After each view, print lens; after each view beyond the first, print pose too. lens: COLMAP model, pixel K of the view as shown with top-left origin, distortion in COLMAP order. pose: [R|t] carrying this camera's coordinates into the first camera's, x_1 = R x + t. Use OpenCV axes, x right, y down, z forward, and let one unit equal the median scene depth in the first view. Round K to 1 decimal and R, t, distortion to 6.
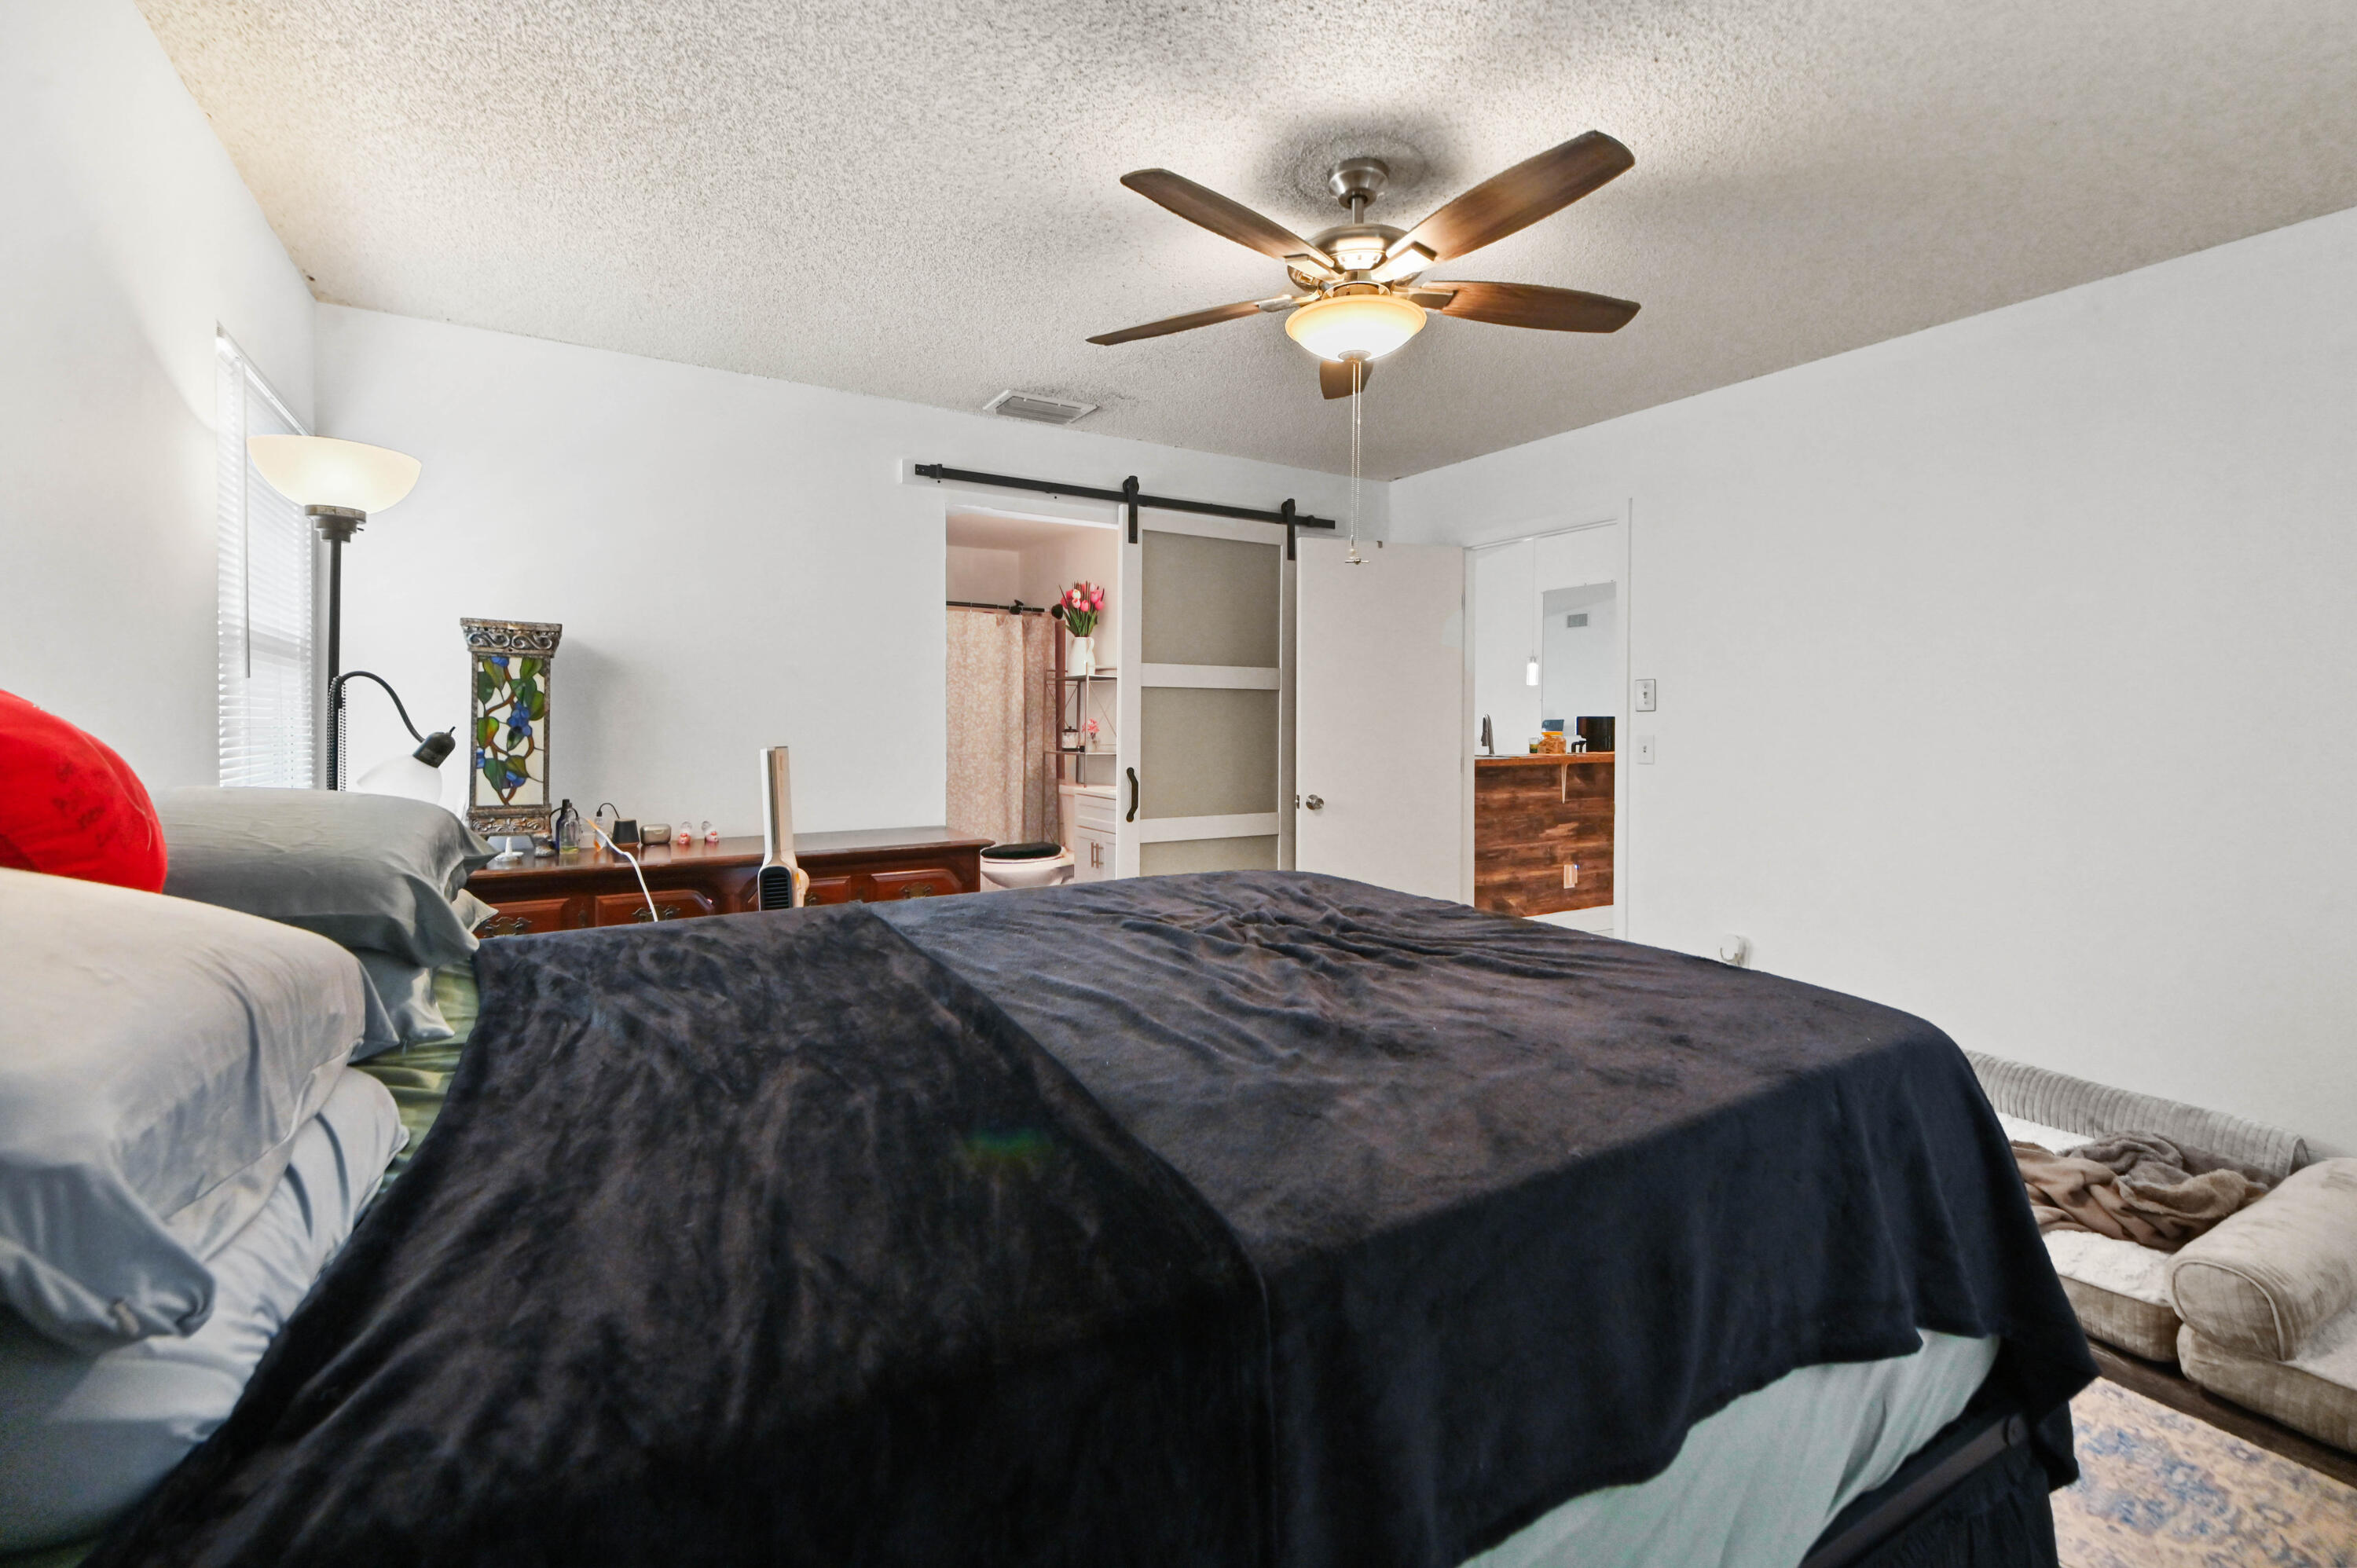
lens RADIAL K [[1006.5, 0, 1178.1], [0, 1006.5, 738.6], [0, 0, 1]] dist [-0.006591, -0.000263]
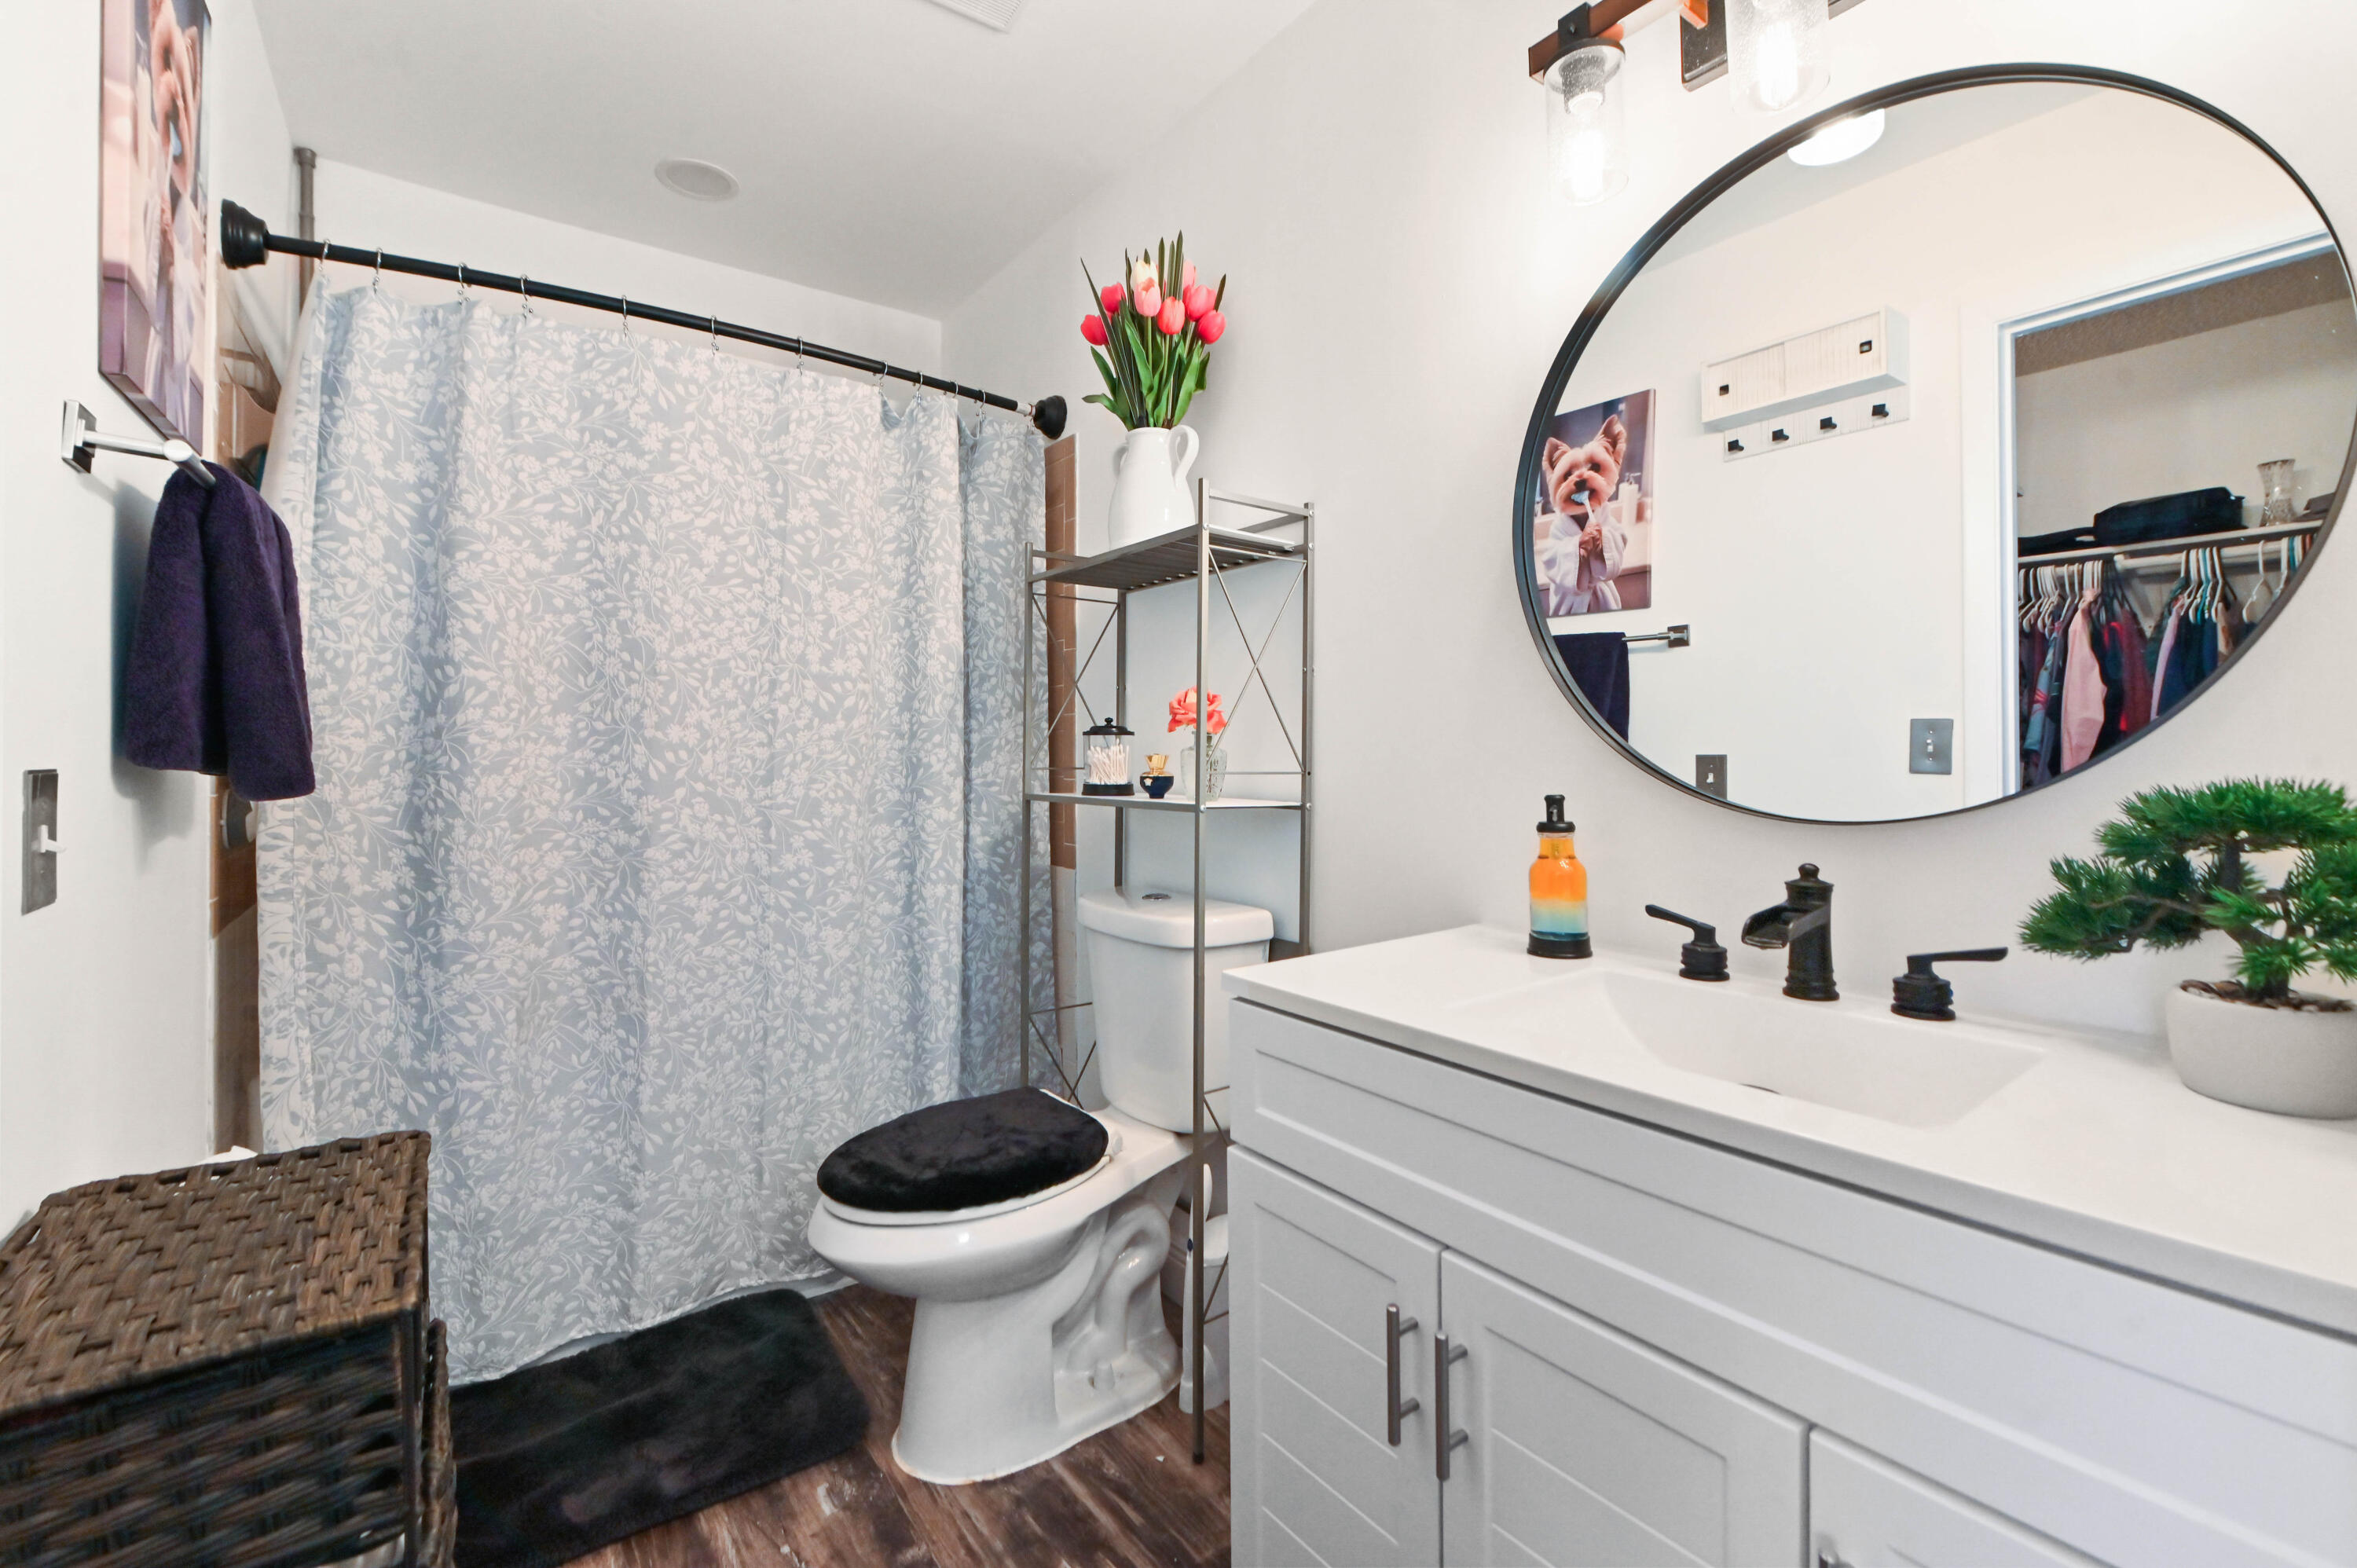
lens RADIAL K [[1006.5, 0, 1178.1], [0, 1006.5, 738.6], [0, 0, 1]] dist [-0.006591, -0.000263]
pose [[0.996800, -0.006580, 0.079666, -0.108140], [0.008138, 0.999782, -0.019239, 0.001381], [-0.079522, 0.019825, 0.996636, 0.654043]]
